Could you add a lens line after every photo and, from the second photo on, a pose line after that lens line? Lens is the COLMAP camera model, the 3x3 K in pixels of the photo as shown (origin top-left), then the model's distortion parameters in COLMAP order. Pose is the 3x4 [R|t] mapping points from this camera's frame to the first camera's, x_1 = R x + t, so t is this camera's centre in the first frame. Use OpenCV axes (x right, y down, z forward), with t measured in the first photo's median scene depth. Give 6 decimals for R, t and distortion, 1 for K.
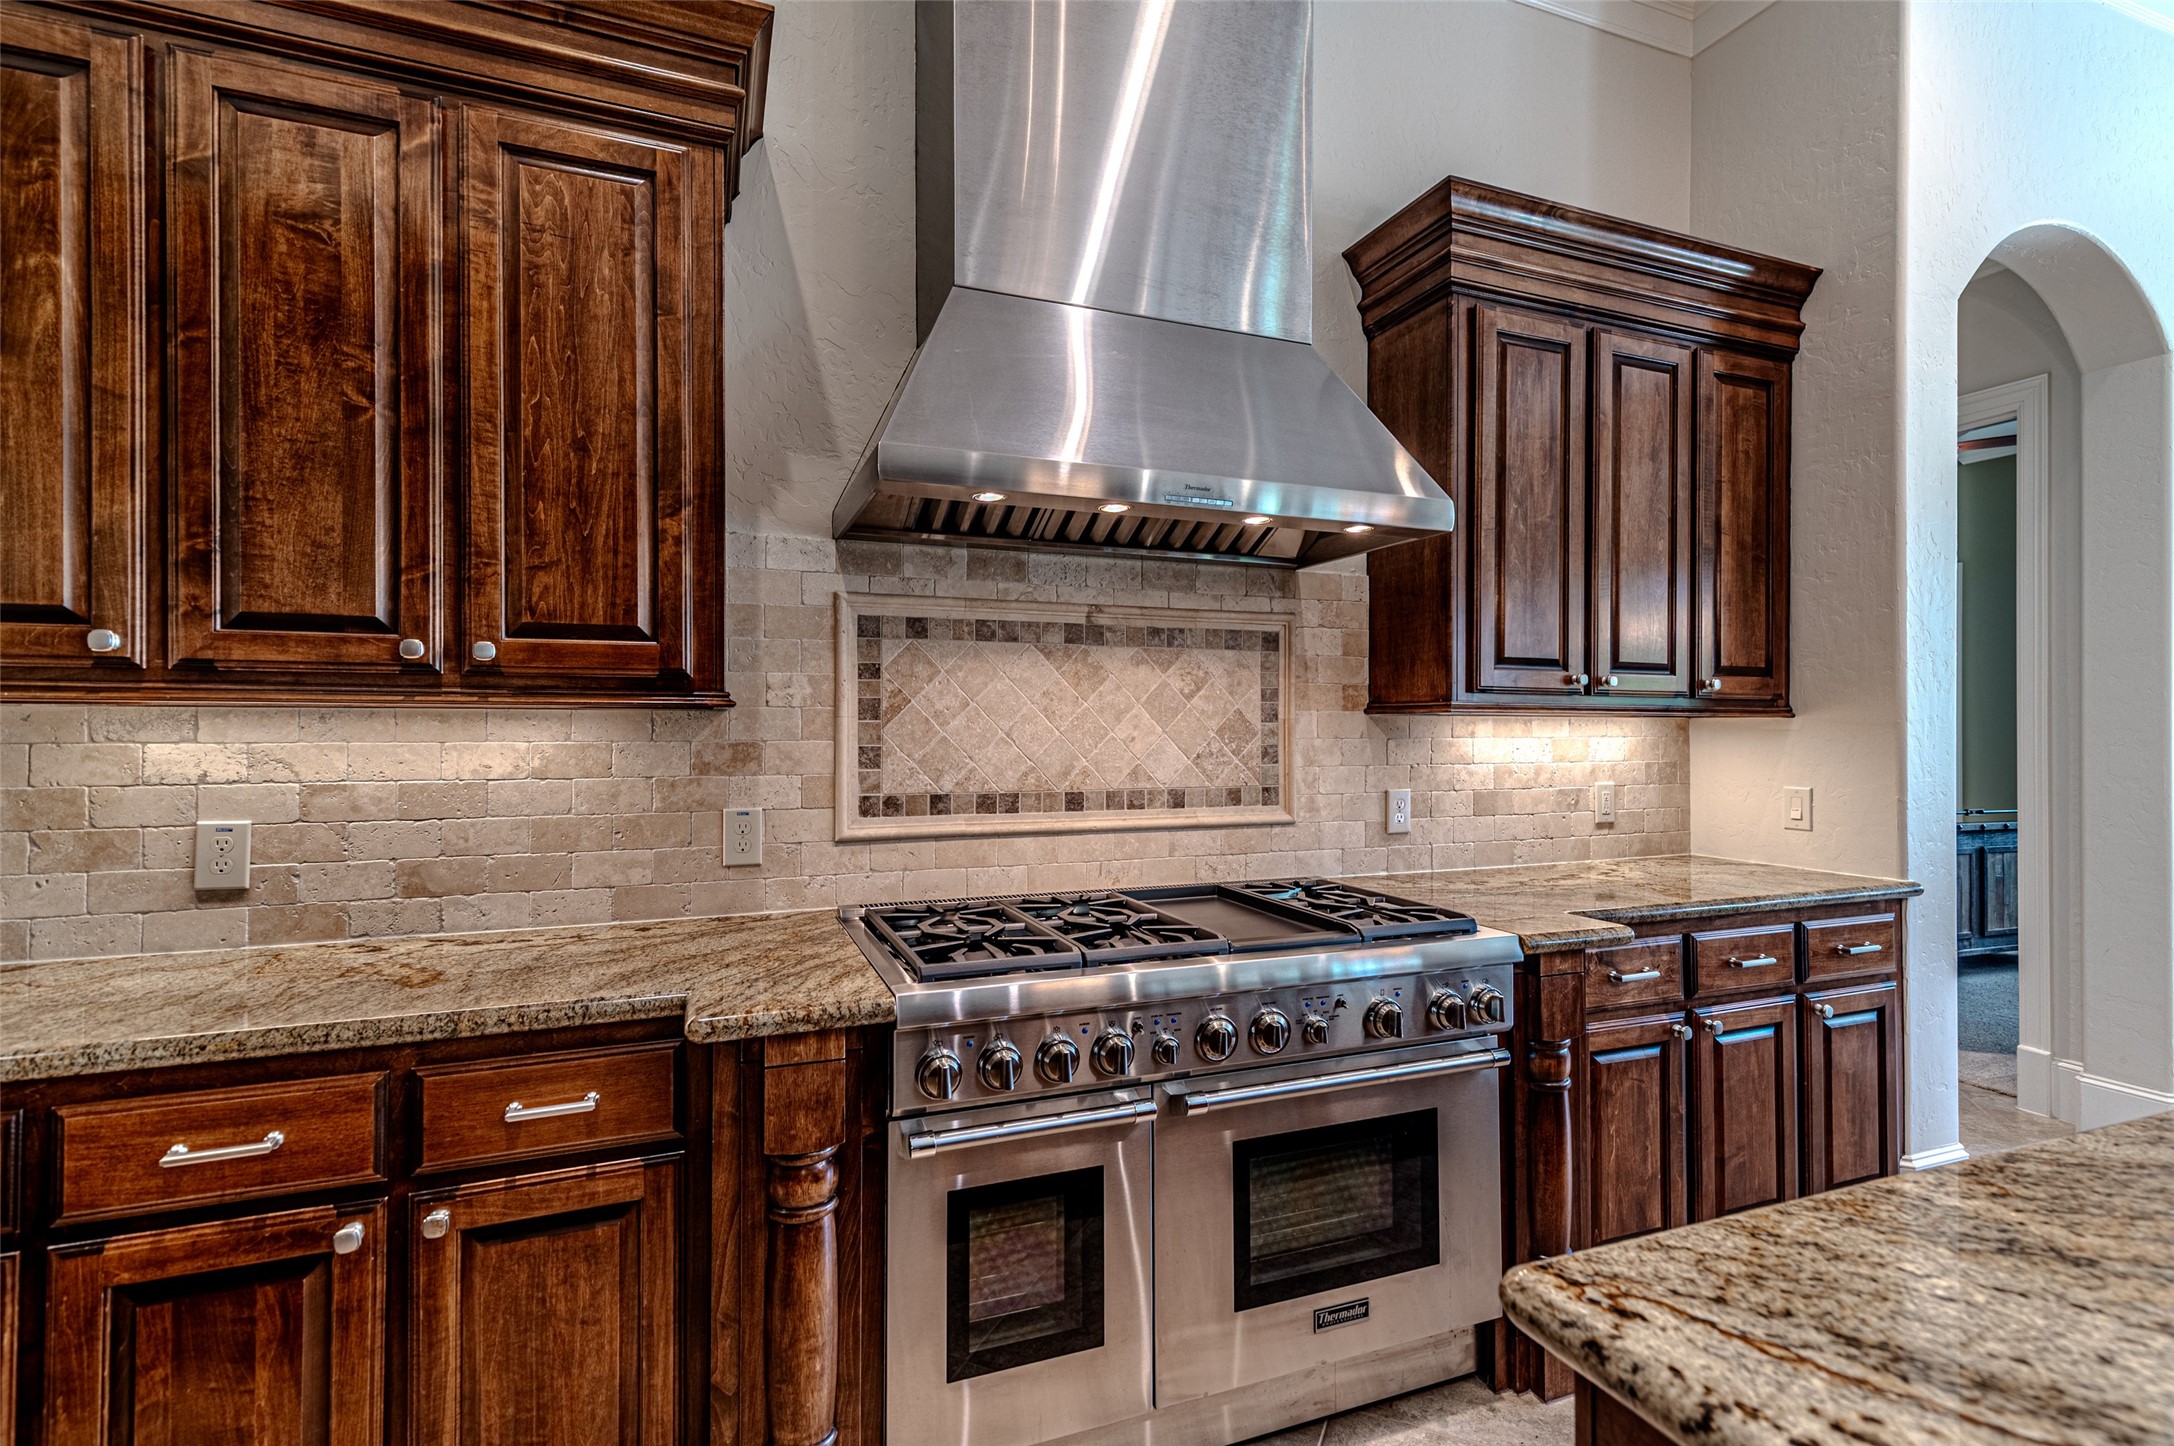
lens RADIAL K [[989.9, 0, 1080.0], [0, 989.9, 712.3], [0, 0, 1]] dist [0.015855, 0.001307]
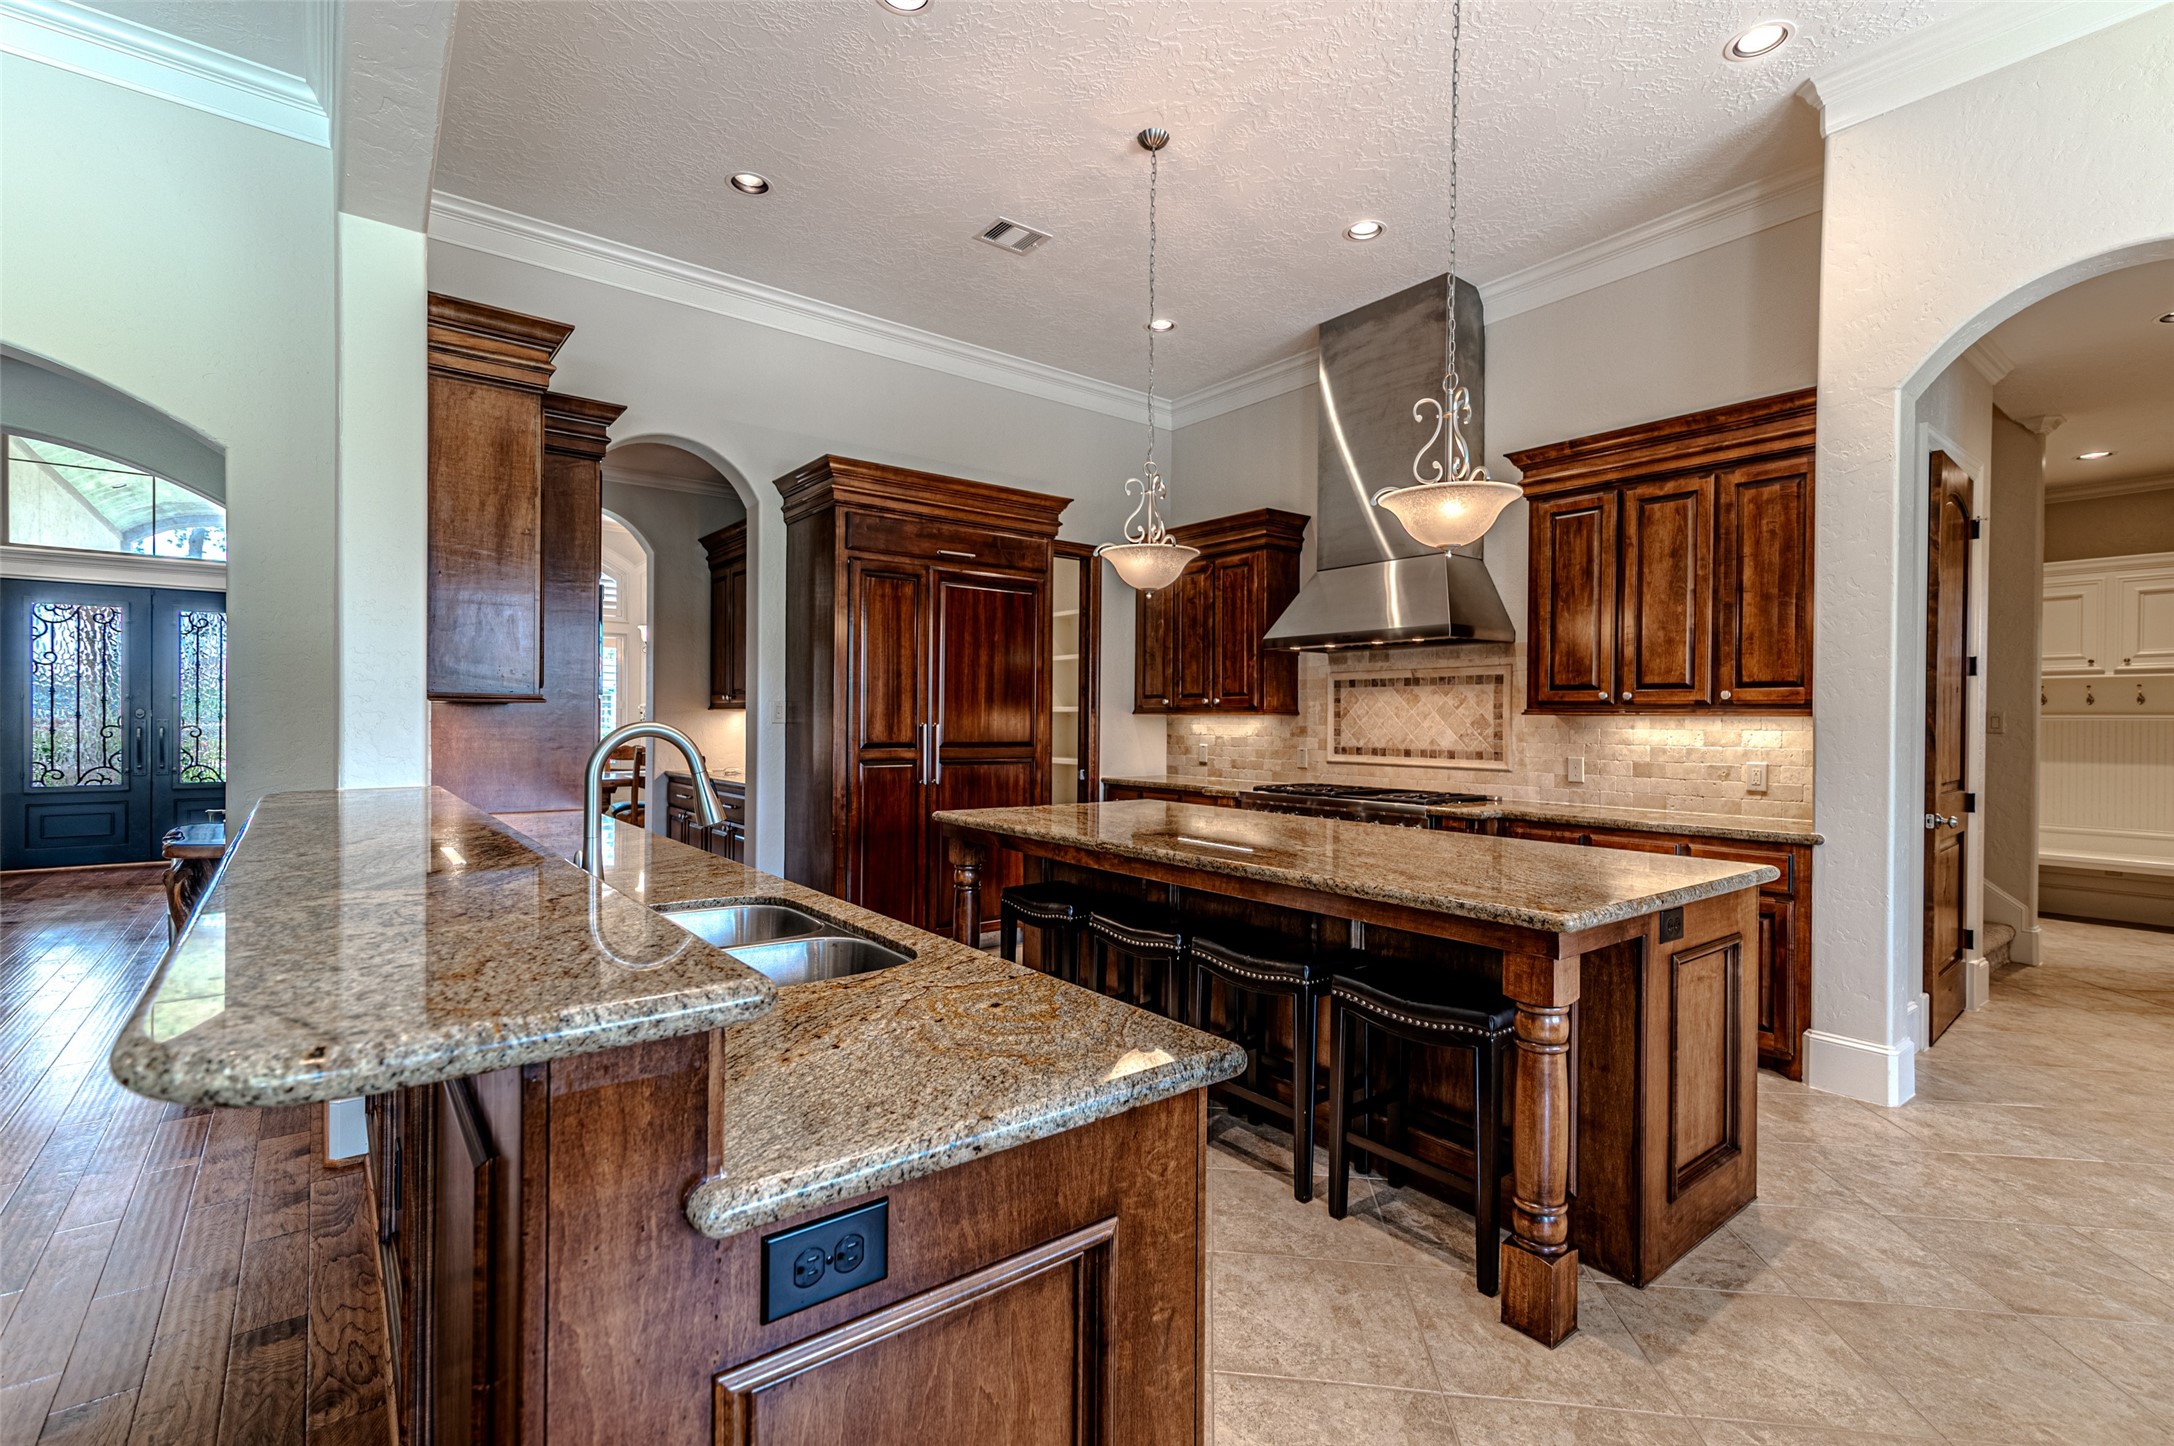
lens RADIAL K [[989.9, 0, 1099.3], [0, 989.9, 721.2], [0, 0, 1]] dist [0.015855, 0.001307]
pose [[0.298995, 0.000578, -0.954254, 1.955370], [0.003983, 0.999990, 0.001854, 0.006497], [0.954246, -0.004355, 0.298990, -0.389114]]
